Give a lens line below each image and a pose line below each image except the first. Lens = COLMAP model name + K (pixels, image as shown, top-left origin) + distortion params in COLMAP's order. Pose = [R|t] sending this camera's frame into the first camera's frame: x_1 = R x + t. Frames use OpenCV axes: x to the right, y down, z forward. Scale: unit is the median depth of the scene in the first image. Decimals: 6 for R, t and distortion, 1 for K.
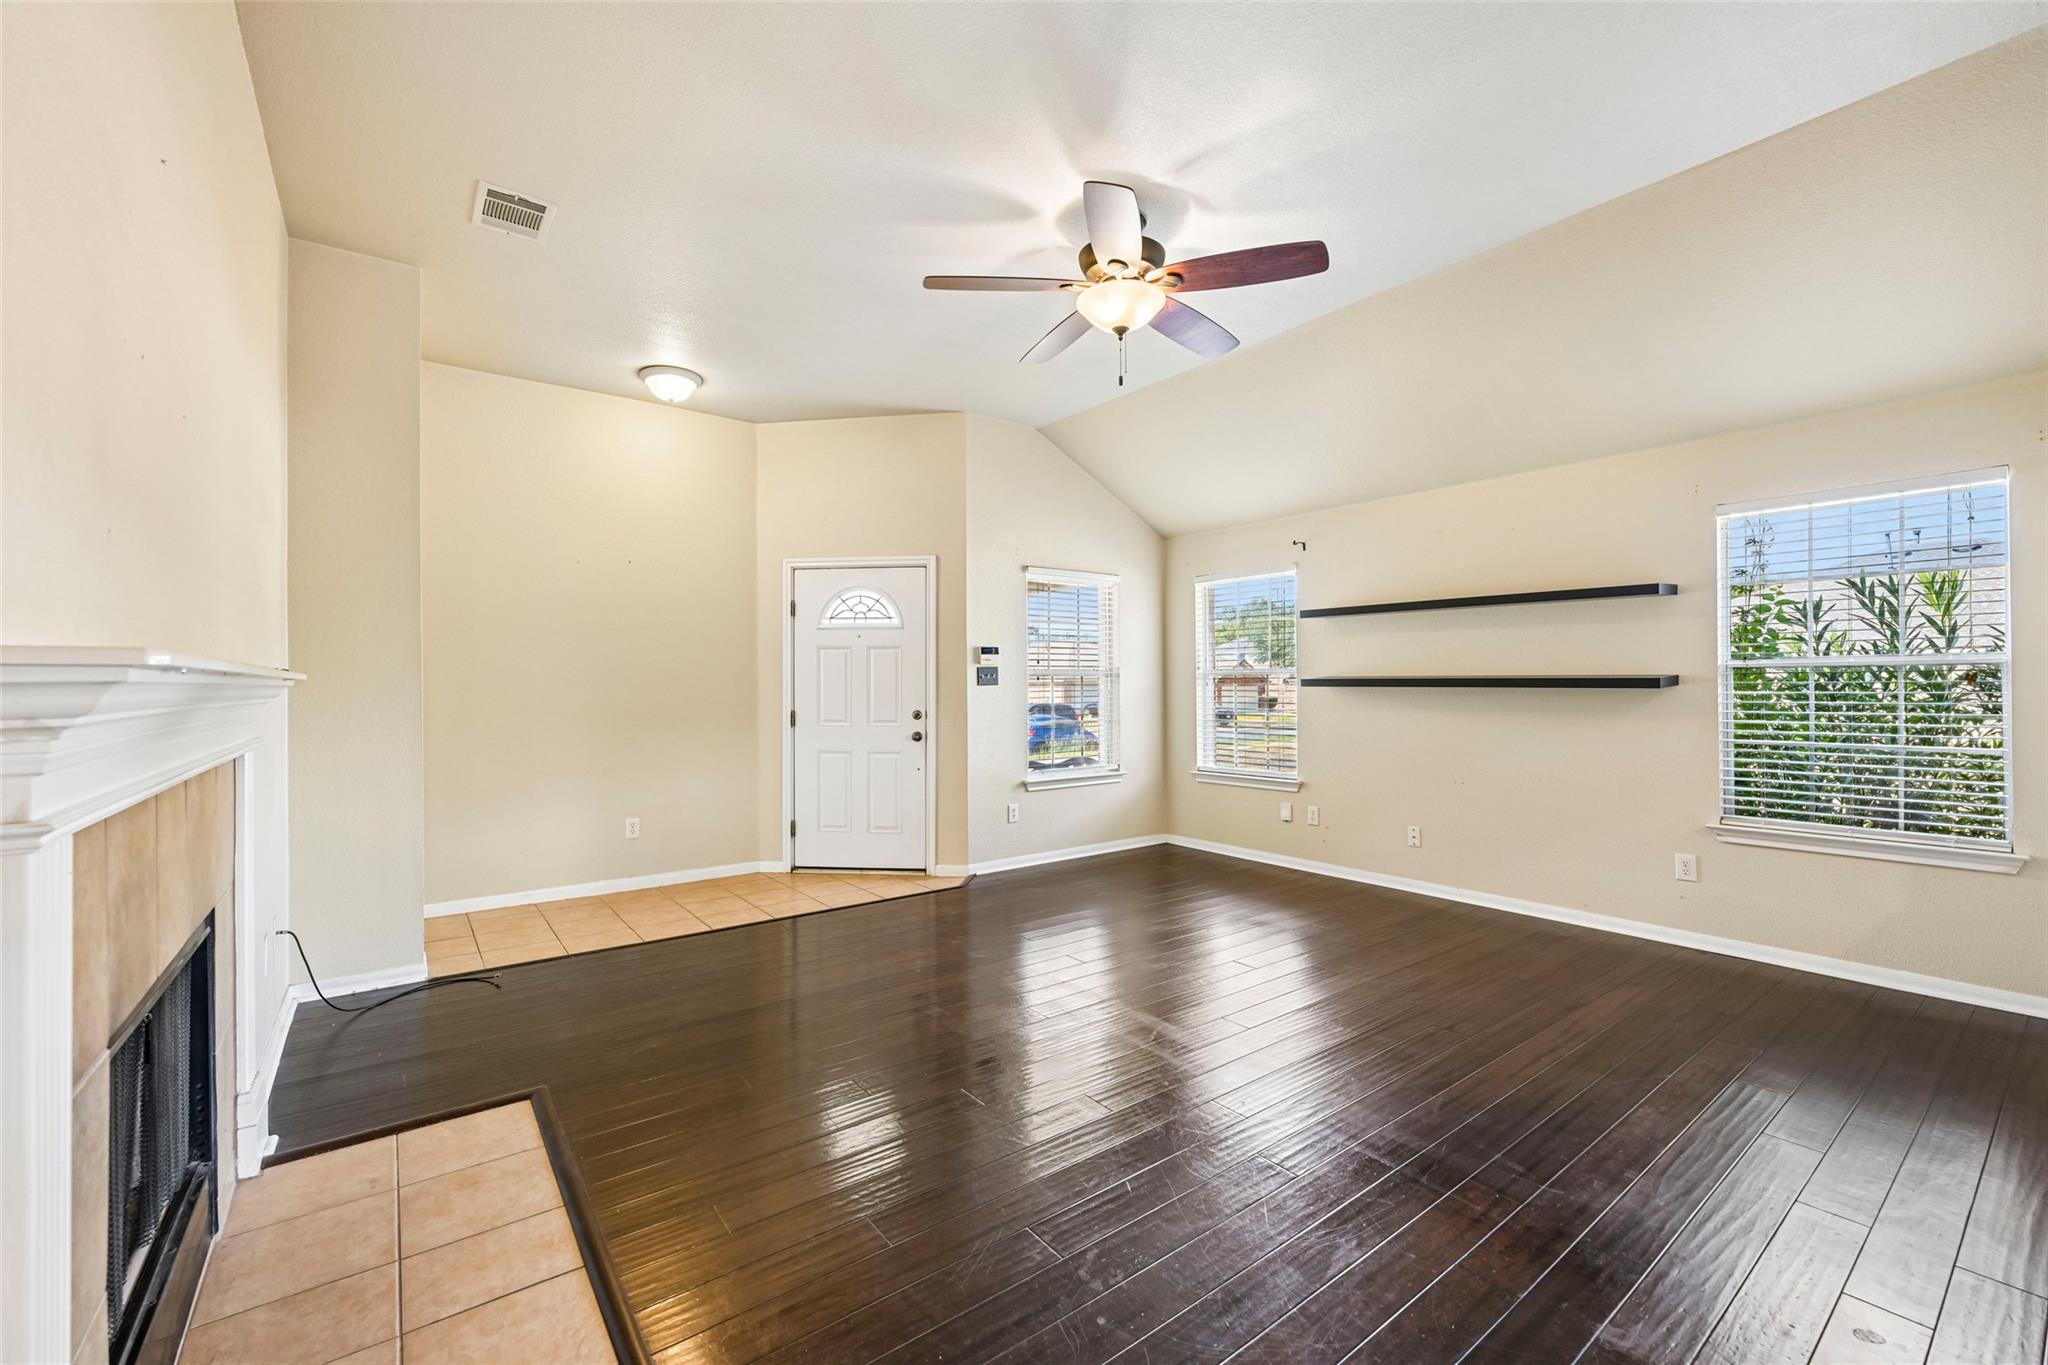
lens RADIAL K [[837.4, 0, 1024.7], [0, 837.4, 688.8], [0, 0, 1]] dist [0.000173, 0.000095]
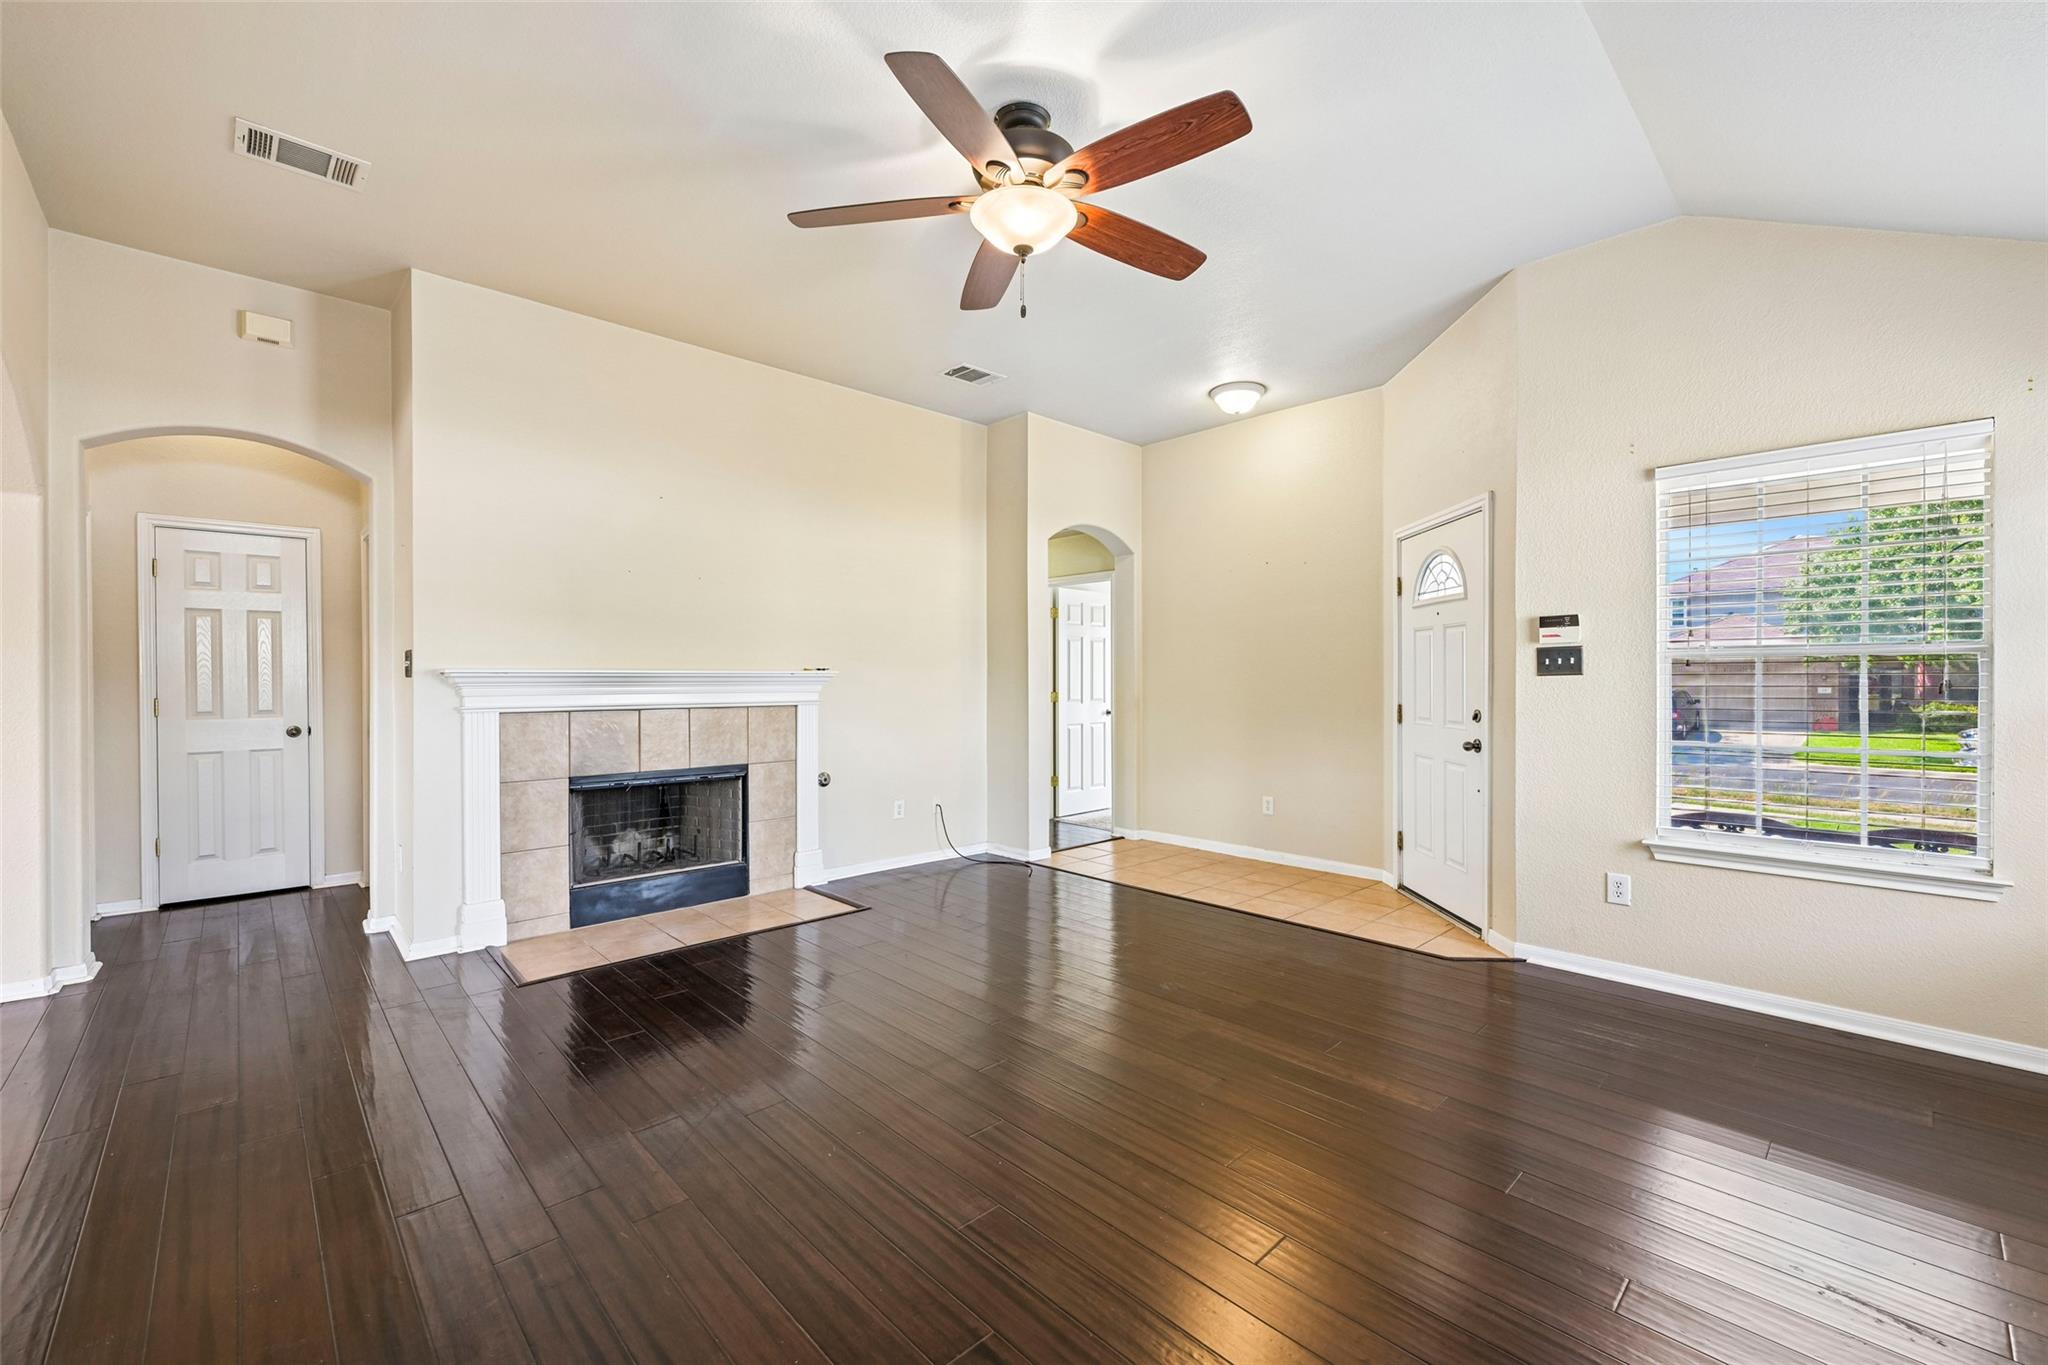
lens RADIAL K [[835.2, 0, 1024.0], [0, 835.2, 682.5], [0, 0, 1]] dist [-0.000525, 0.000550]
pose [[0.109316, 0.009814, -0.993959, 0.550505], [-0.002966, 0.999950, 0.009547, -0.003674], [0.994003, 0.001904, 0.109340, 0.530121]]
